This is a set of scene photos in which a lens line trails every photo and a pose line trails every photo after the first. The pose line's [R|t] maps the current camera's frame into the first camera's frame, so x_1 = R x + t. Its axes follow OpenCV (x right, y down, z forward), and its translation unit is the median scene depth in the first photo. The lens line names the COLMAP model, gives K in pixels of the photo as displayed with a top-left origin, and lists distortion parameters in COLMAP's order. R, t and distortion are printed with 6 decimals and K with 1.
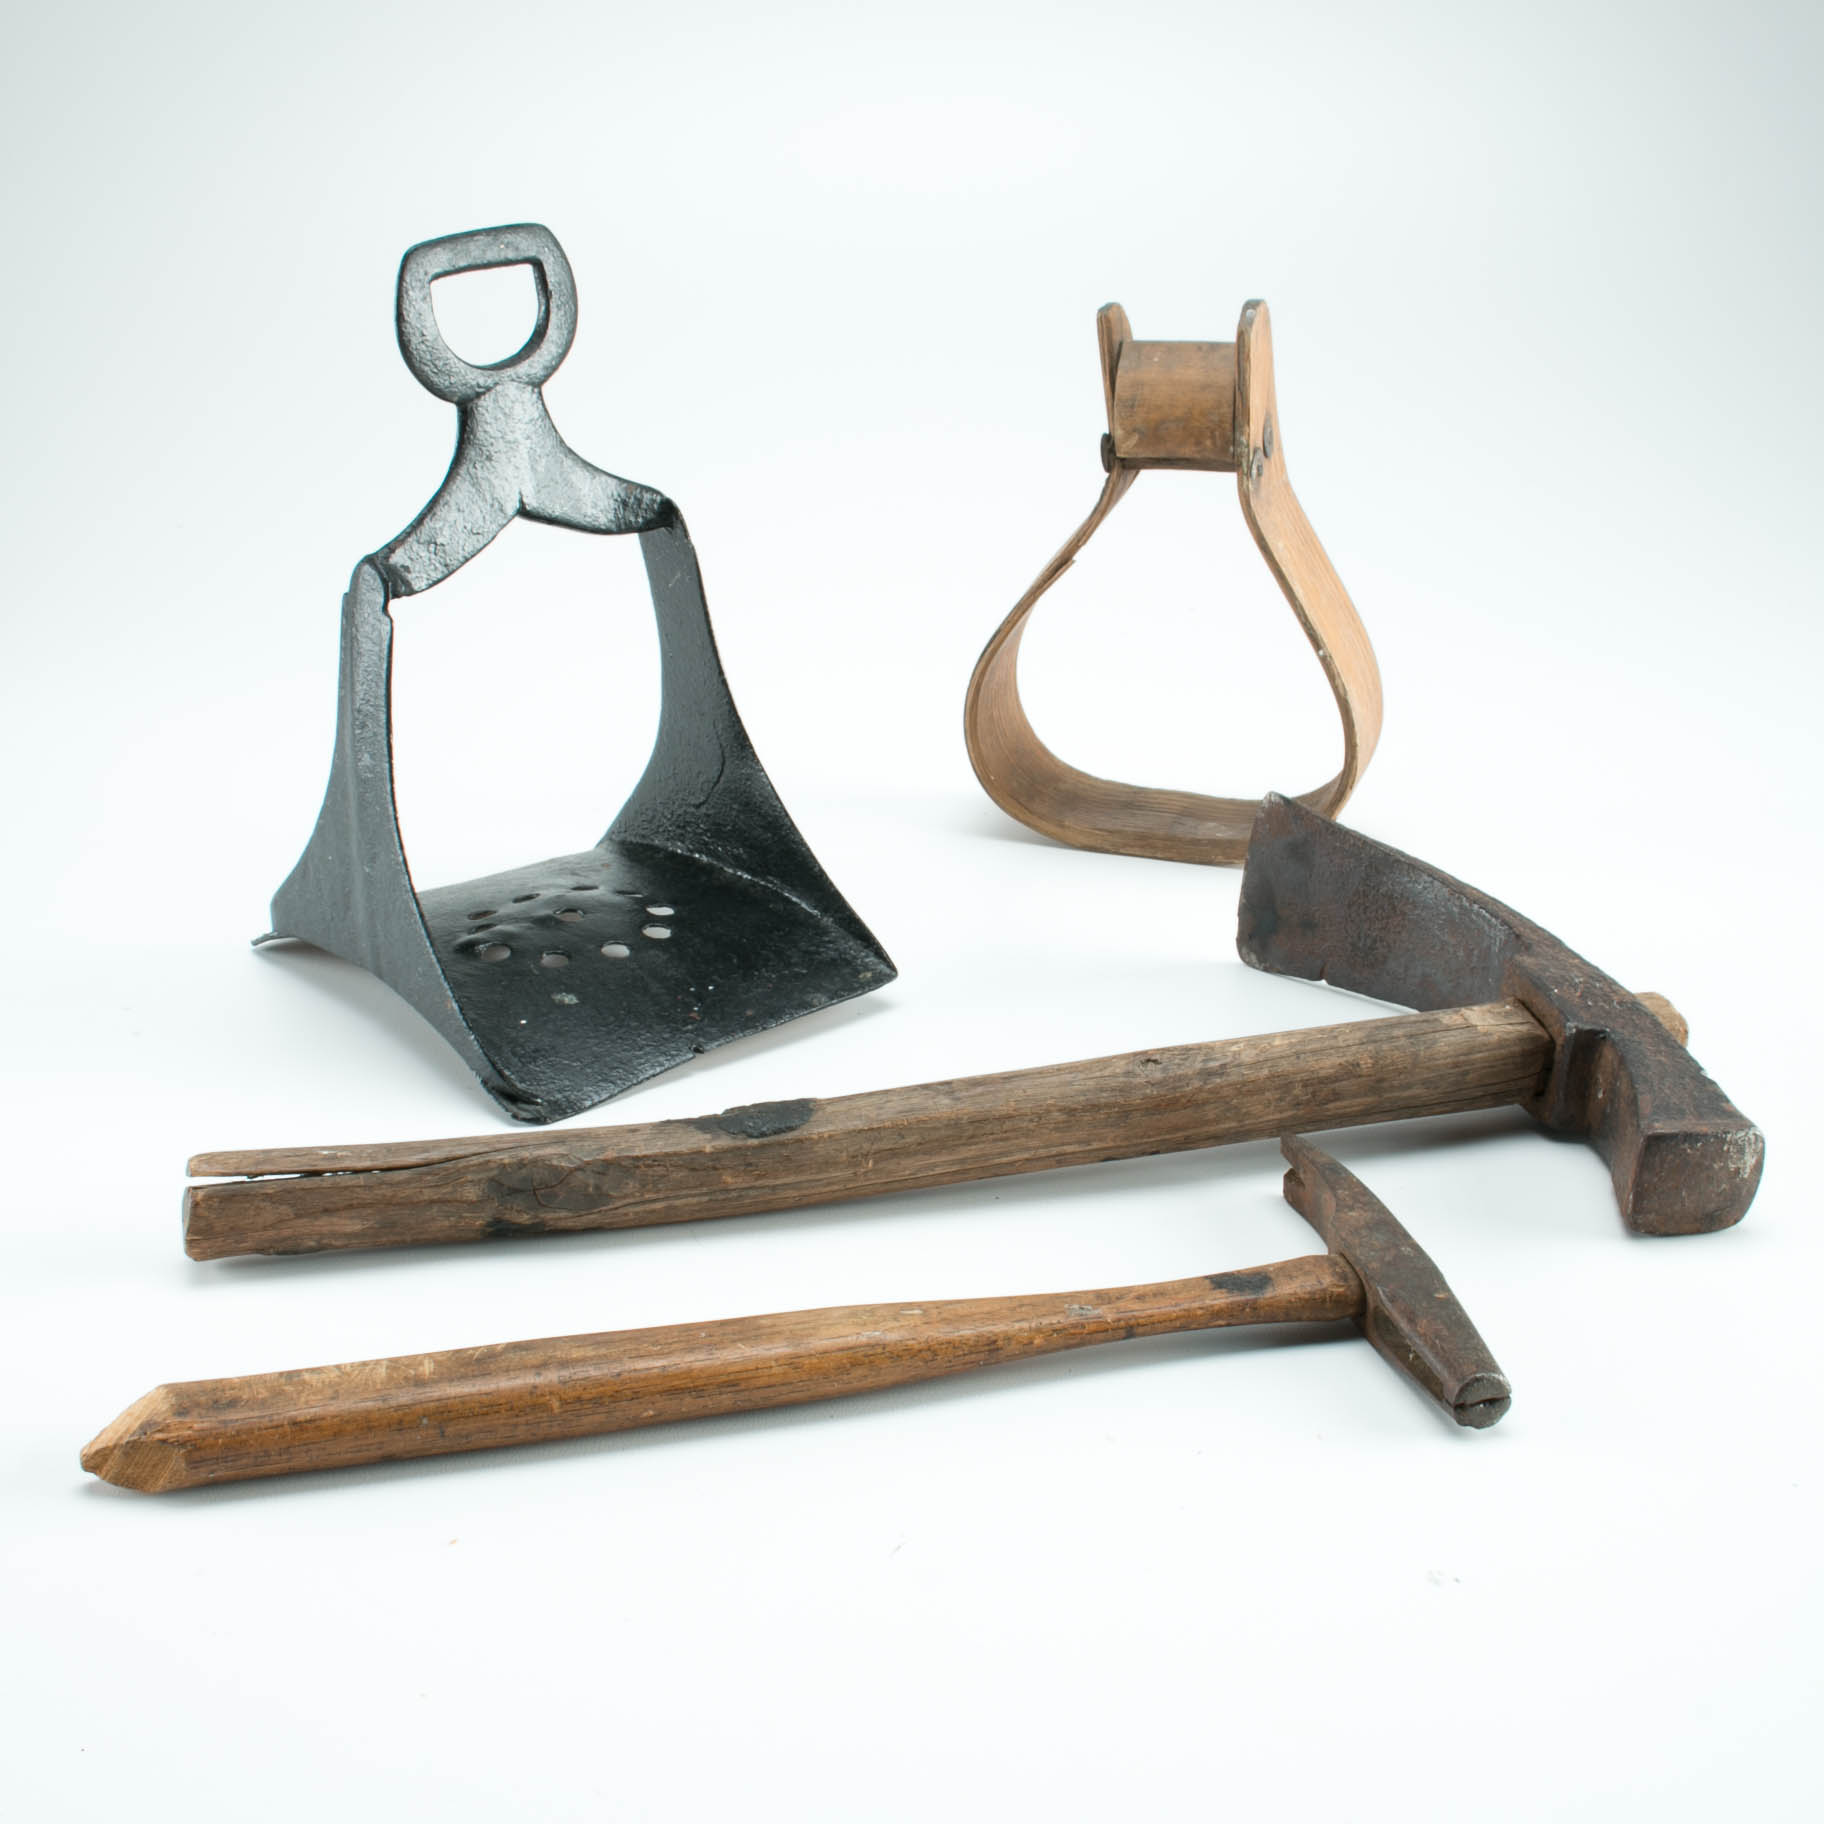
lens RADIAL K [[3246.6, 0, 911.9], [0, 3246.6, 911.7], [0, 0, 1]] dist [-0.102900, 0.000000]
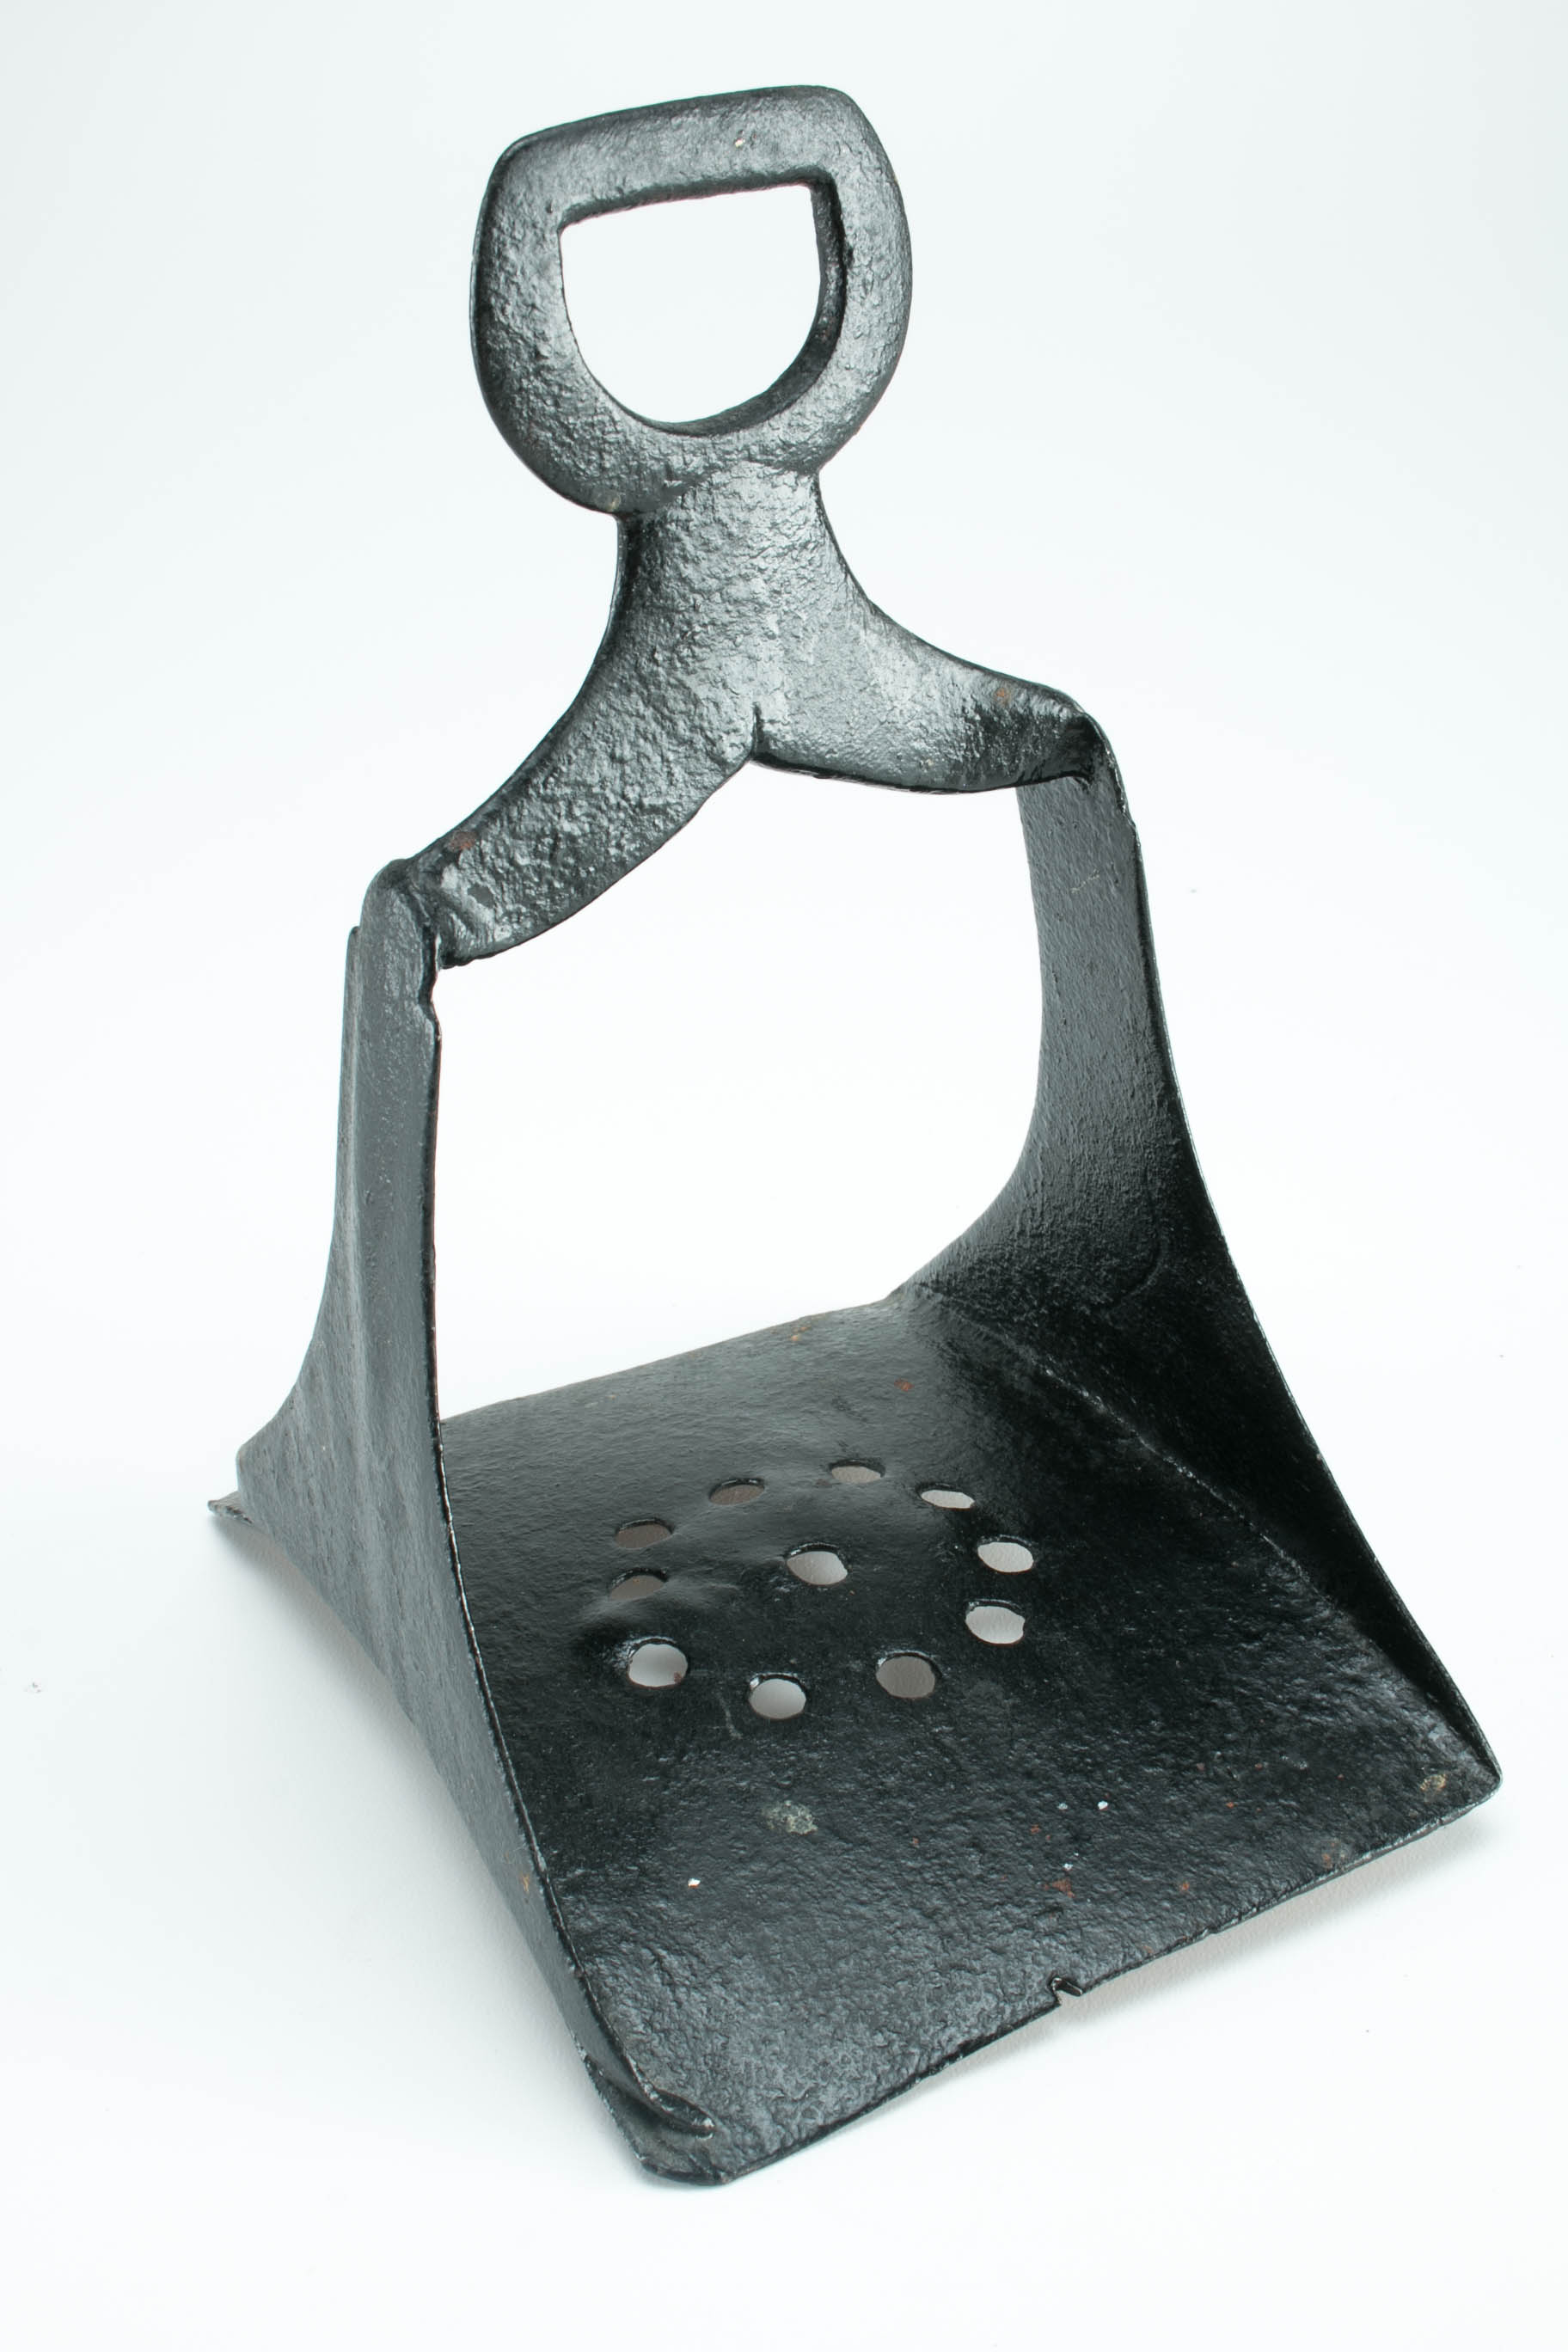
lens RADIAL K [[3155.7, 0, 783.9], [0, 3155.7, 1175.3], [0, 0, 1]] dist [-0.057840, 0.000000]
pose [[0.987795, 0.081331, -0.132843, -0.055204], [-0.059767, 0.985479, 0.158928, -0.136796], [0.143839, -0.149049, 0.978312, 0.572521]]
